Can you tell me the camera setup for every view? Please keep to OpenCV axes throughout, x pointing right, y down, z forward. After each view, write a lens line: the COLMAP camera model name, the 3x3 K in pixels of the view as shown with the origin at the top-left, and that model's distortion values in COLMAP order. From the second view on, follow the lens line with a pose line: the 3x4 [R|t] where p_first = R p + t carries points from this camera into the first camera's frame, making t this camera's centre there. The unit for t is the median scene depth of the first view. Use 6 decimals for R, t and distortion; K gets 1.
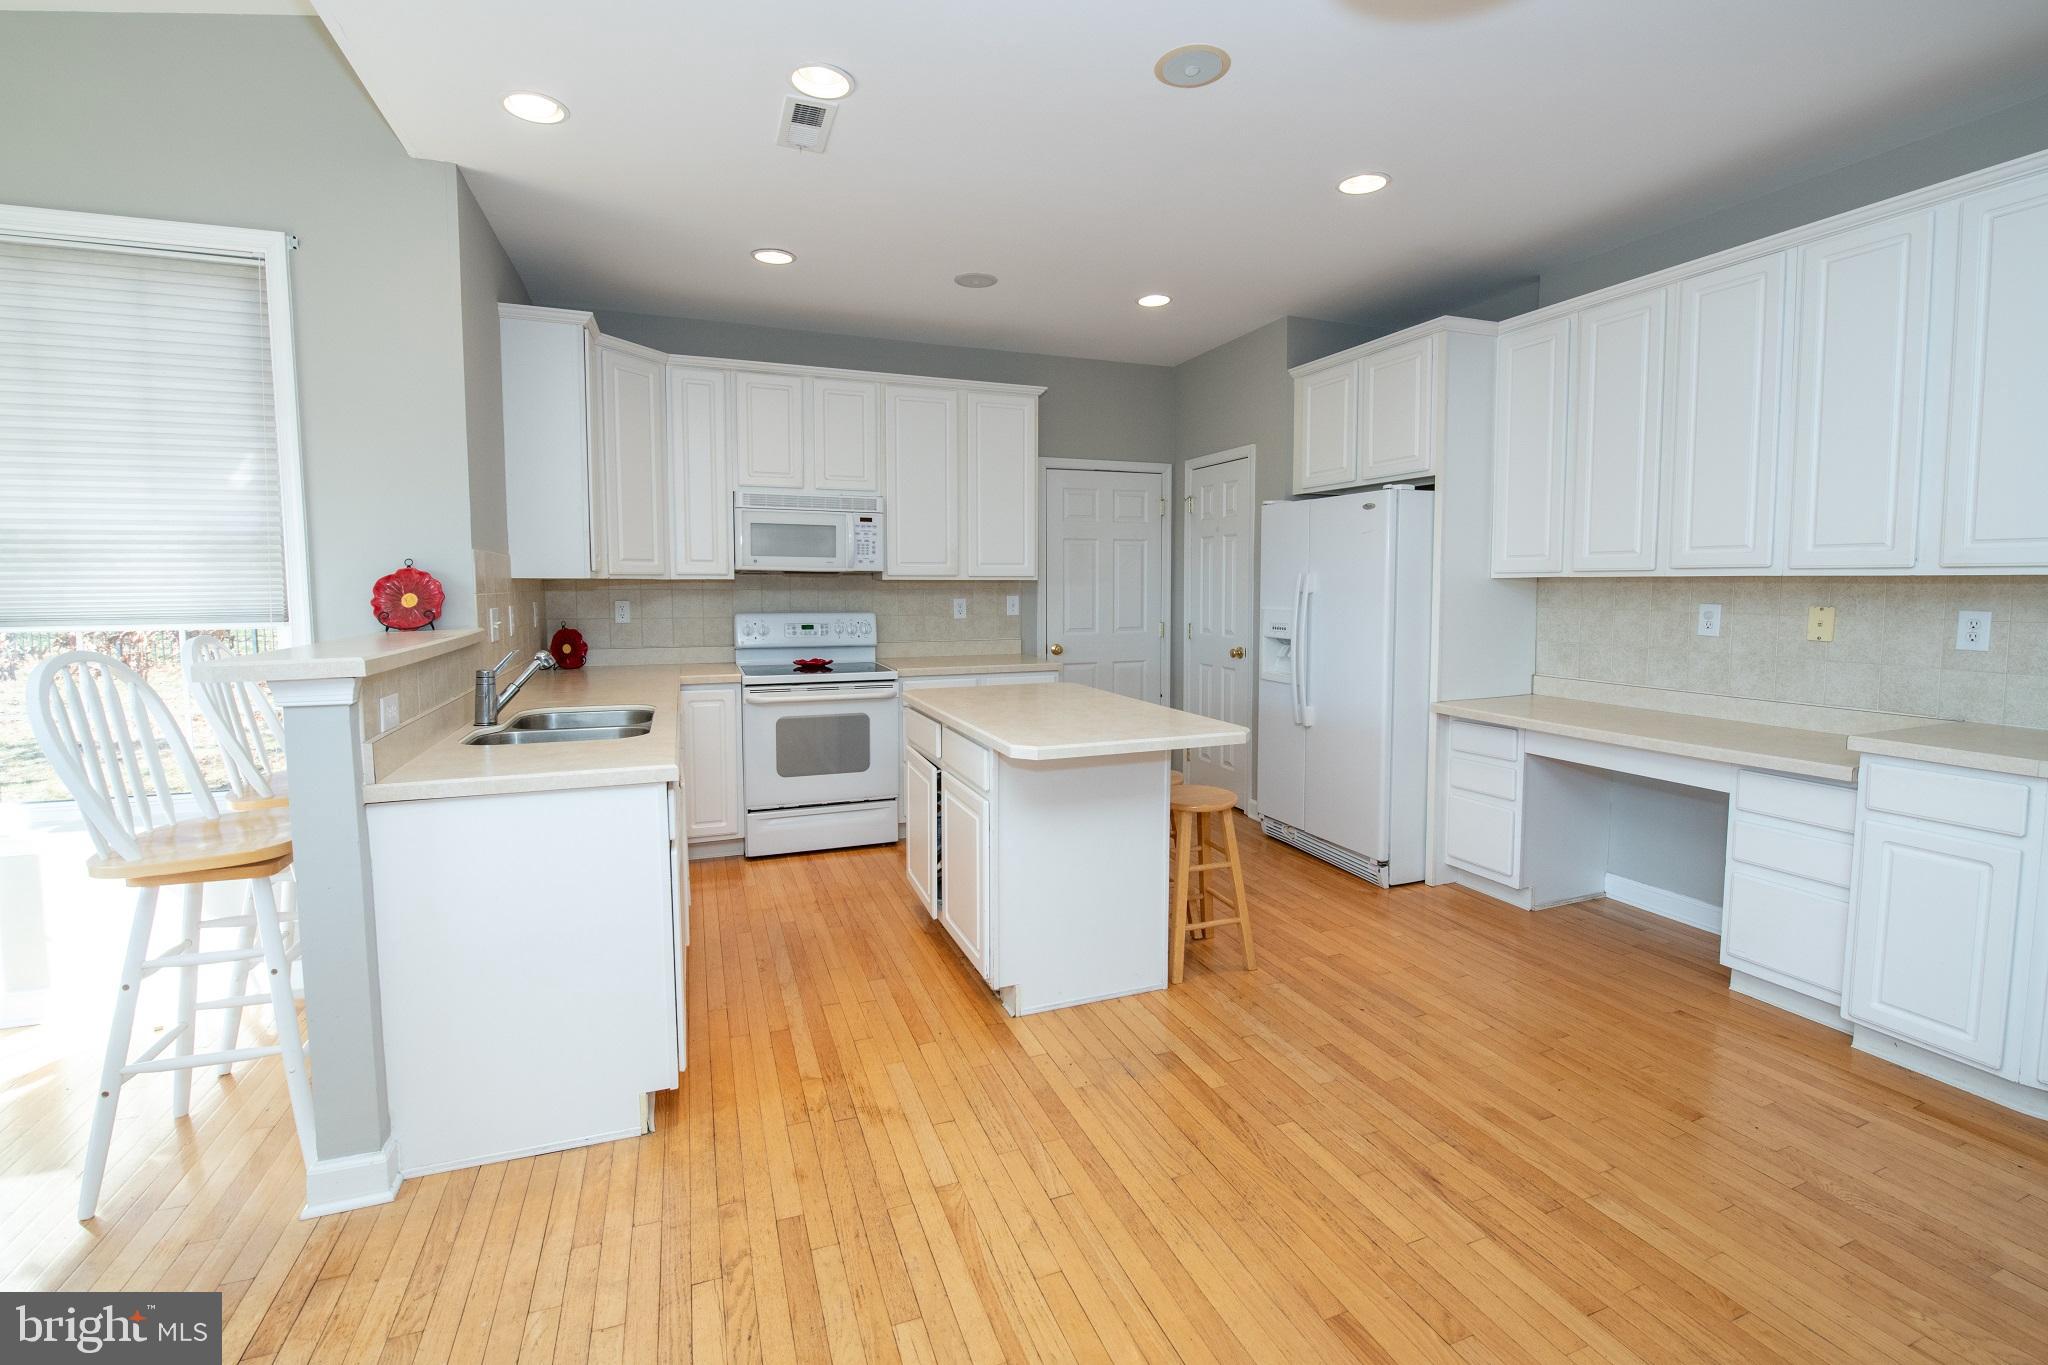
lens RADIAL K [[885.8, 0, 1030.3], [0, 885.8, 650.2], [0, 0, 1]] dist [-0.014633, -0.002466]
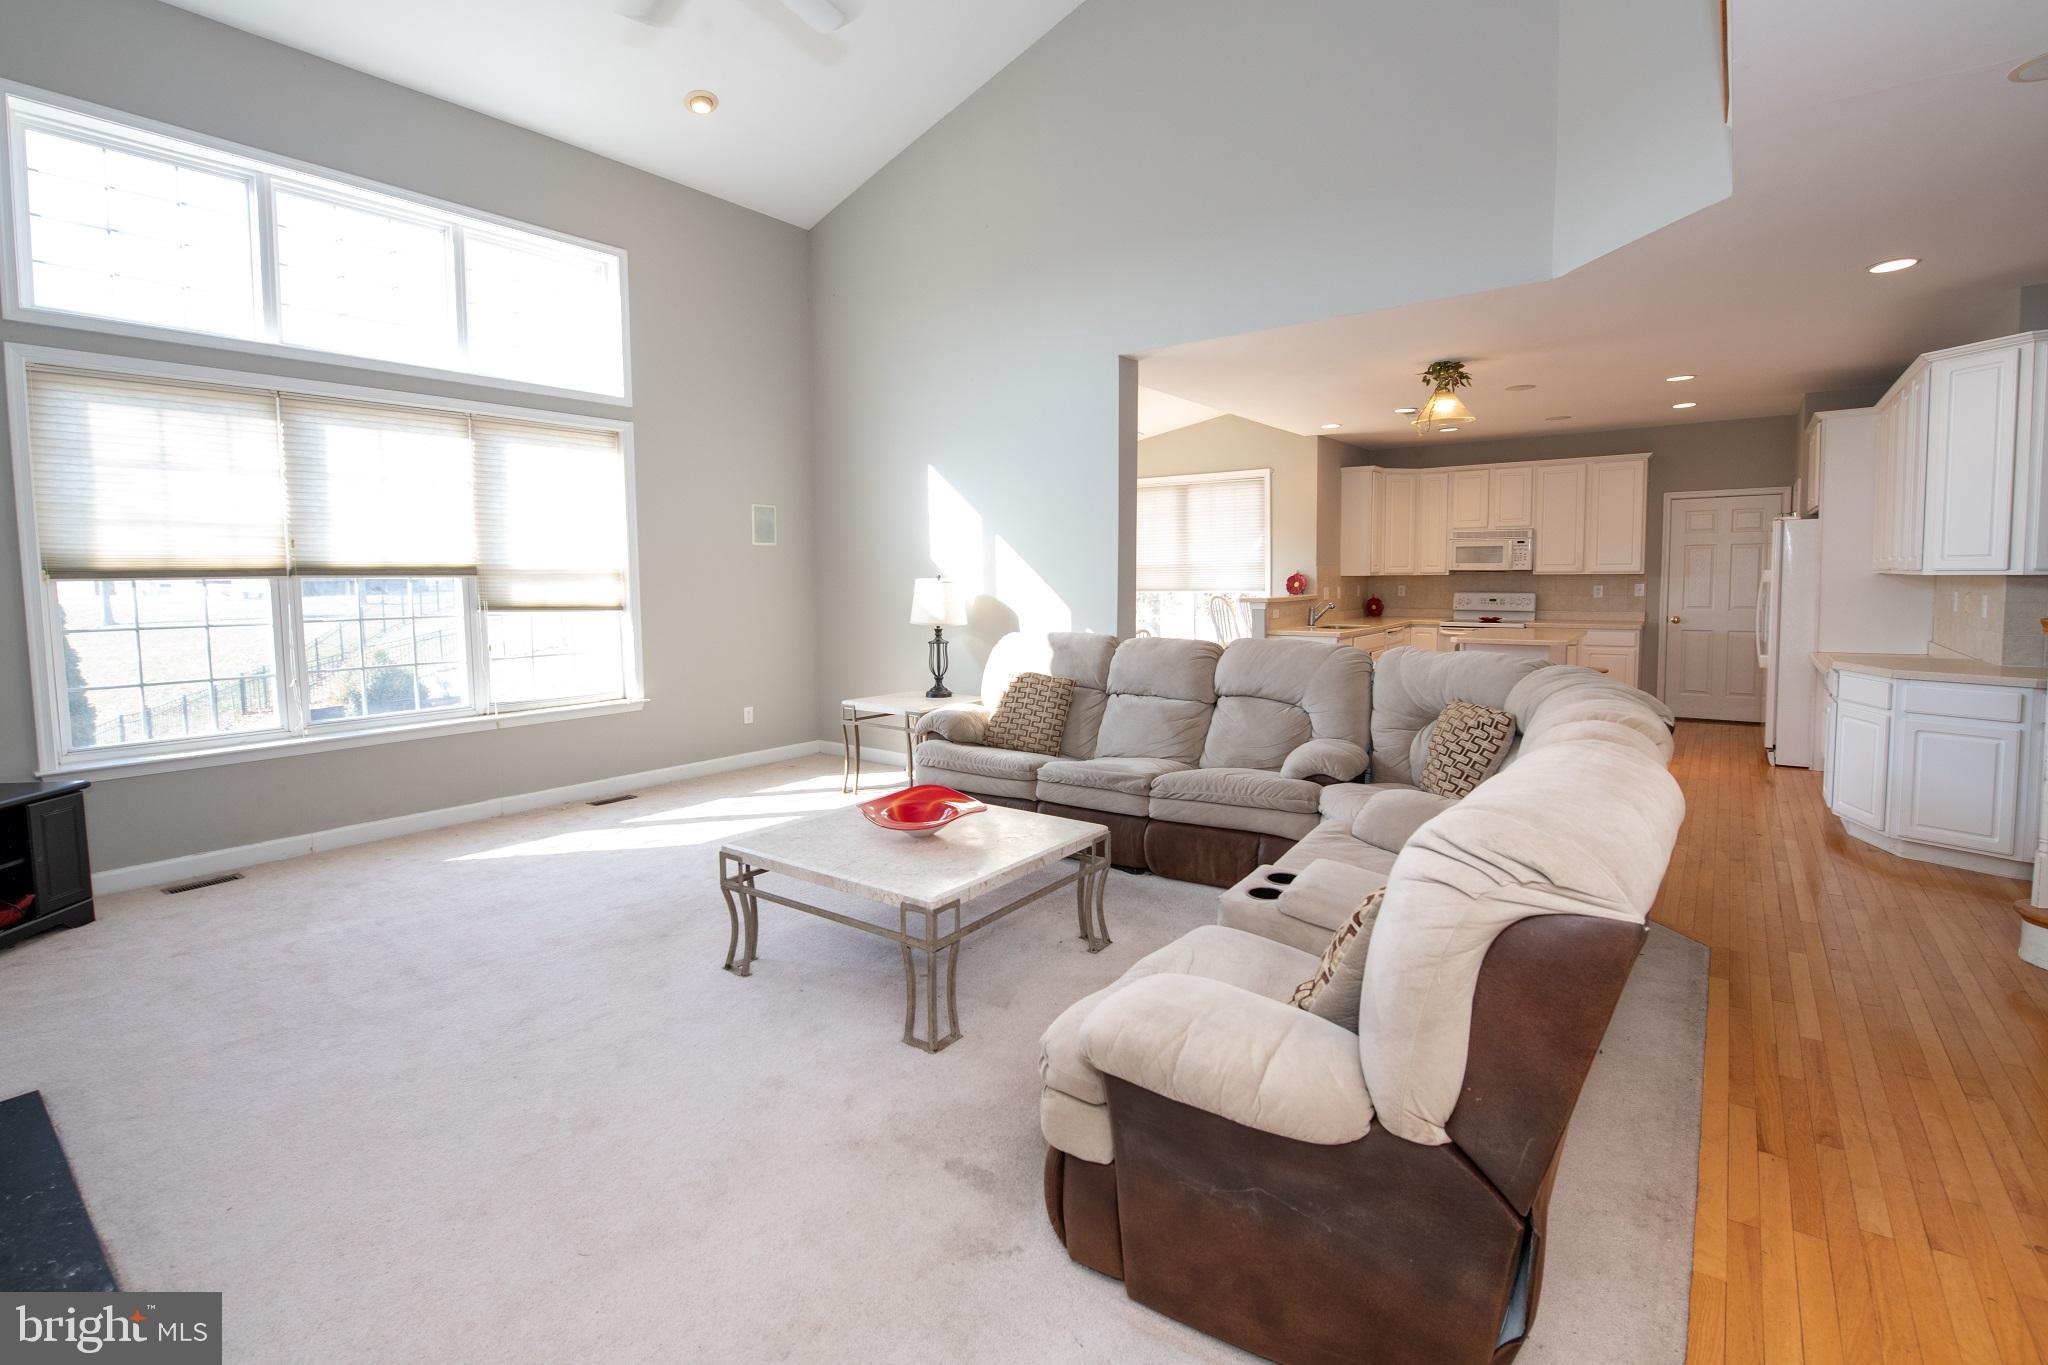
lens RADIAL K [[924.3, 0, 1005.0], [0, 924.3, 647.6], [0, 0, 1]] dist [-0.027338, 0.002443]
pose [[0.514842, 0.061692, -0.855062, 1.557040], [-0.053368, 0.997779, 0.039855, 0.090357], [0.855622, 0.025114, 0.516991, -1.546366]]
